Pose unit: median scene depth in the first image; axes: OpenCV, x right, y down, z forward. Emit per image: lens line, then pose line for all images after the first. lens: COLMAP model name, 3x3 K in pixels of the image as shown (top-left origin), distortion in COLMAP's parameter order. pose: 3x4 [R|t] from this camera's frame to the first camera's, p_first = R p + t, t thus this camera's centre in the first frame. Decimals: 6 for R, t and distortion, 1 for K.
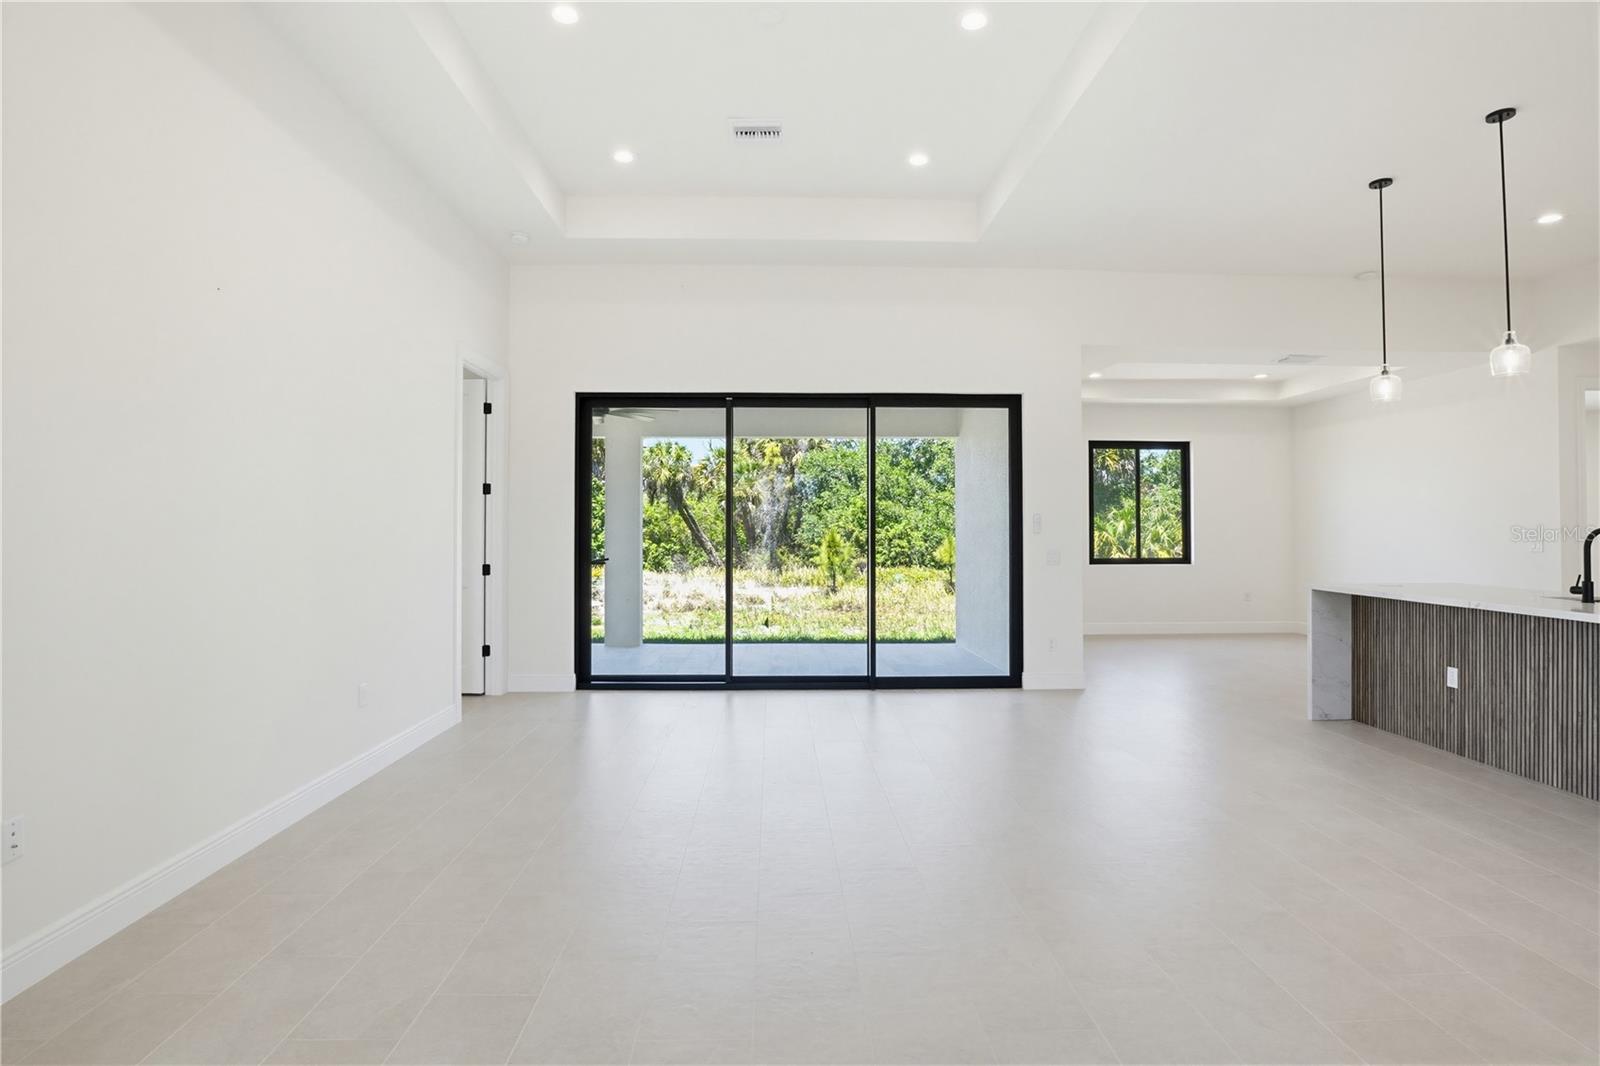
lens RADIAL K [[797.6, 0, 783.8], [0, 797.6, 508.2], [0, 0, 1]] dist [-0.041578, 0.007382]
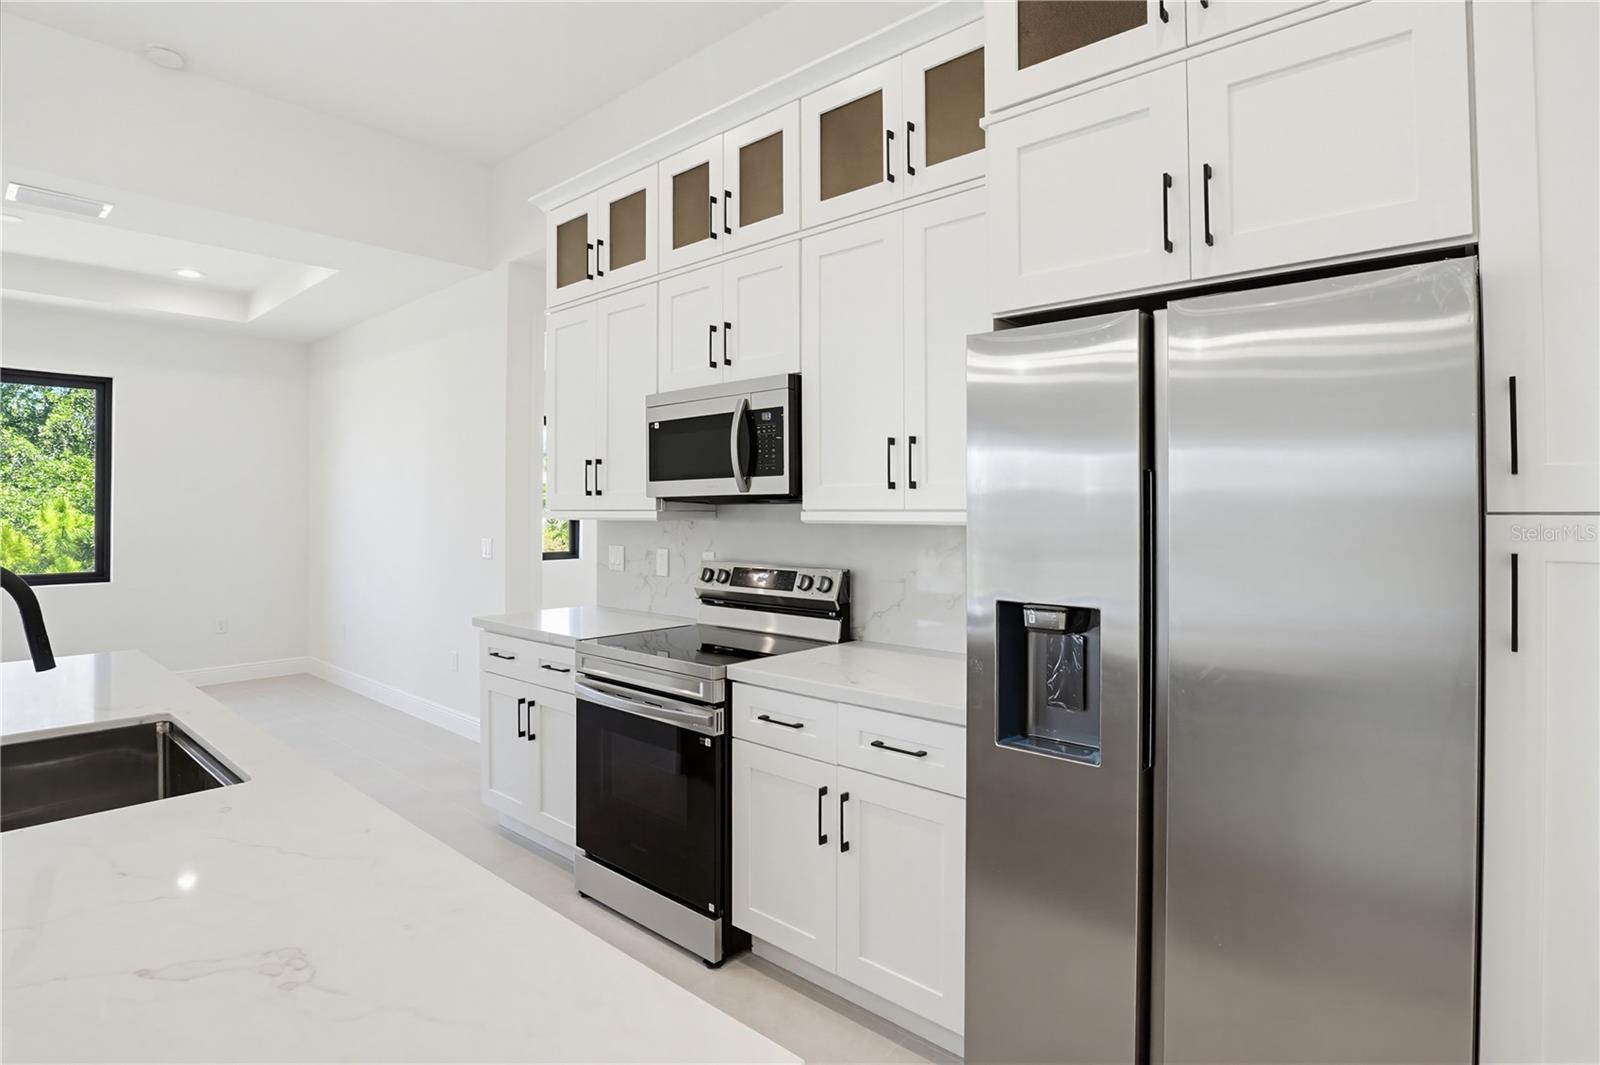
lens RADIAL K [[816.1, 0, 826.4], [0, 816.1, 500.8], [0, 0, 1]] dist [-0.038420, 0.001657]
pose [[0.661569, 0.006261, 0.749858, 0.605882], [-0.015573, 0.999864, 0.005391, -0.003968], [-0.749723, -0.015244, 0.661576, 0.281093]]
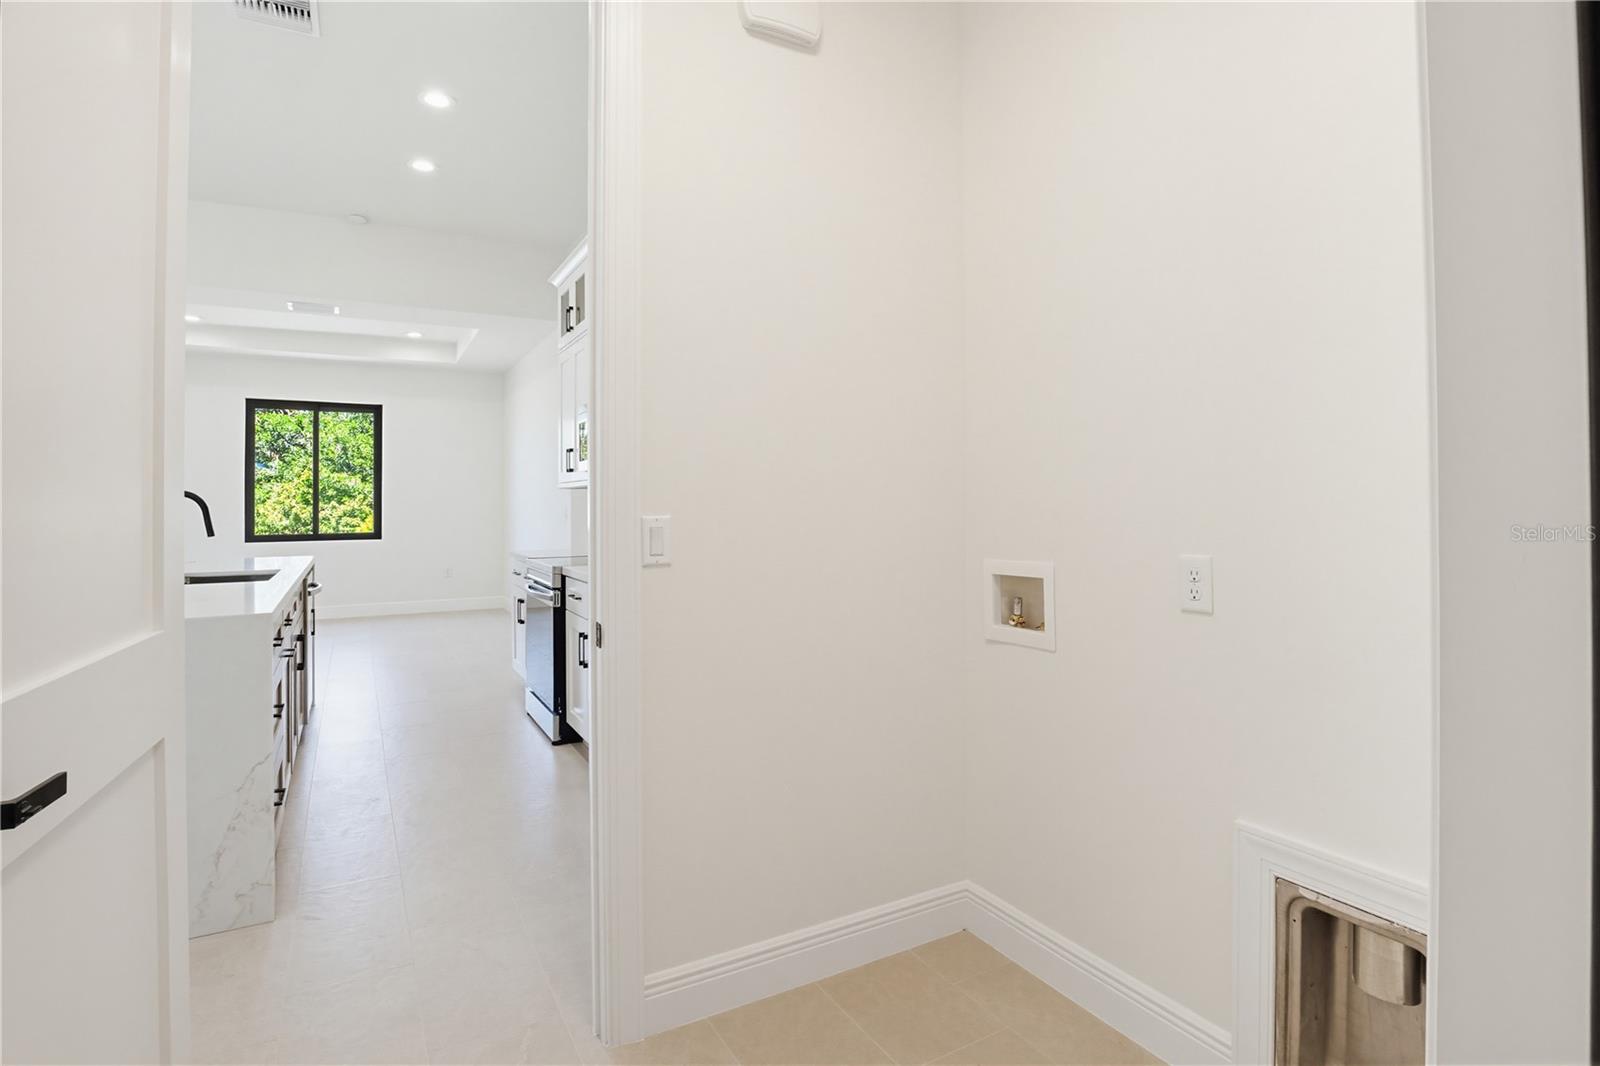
lens RADIAL K [[797.6, 0, 795.7], [0, 797.6, 492.6], [0, 0, 1]] dist [-0.041578, 0.007382]
pose [[0.876646, -0.000018, 0.481136, 0.708191], [-0.004910, 0.999948, 0.008985, 0.008985], [-0.481111, -0.010239, 0.876600, -0.039498]]
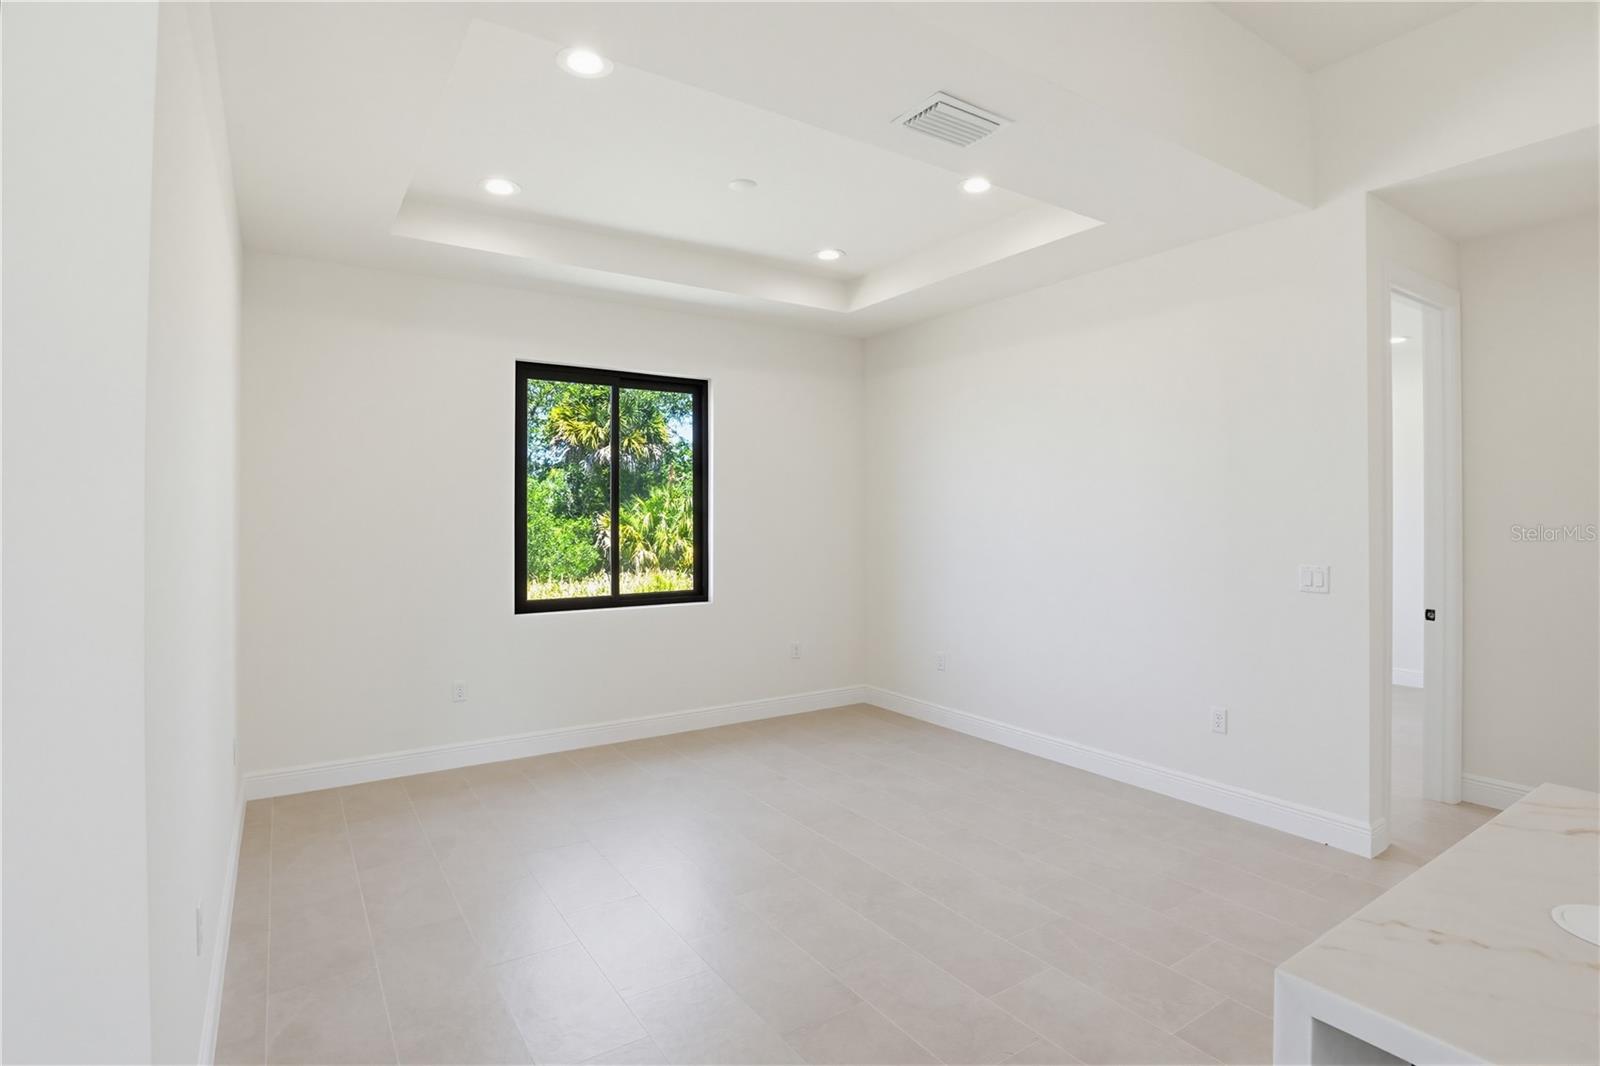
lens RADIAL K [[797.6, 0, 795.3], [0, 797.6, 518.5], [0, 0, 1]] dist [-0.041578, 0.007382]
pose [[0.843362, -0.005288, 0.537320, 0.381541], [-0.009235, 0.999661, 0.024333, -0.002773], [-0.537267, -0.025484, 0.843027, 0.709204]]
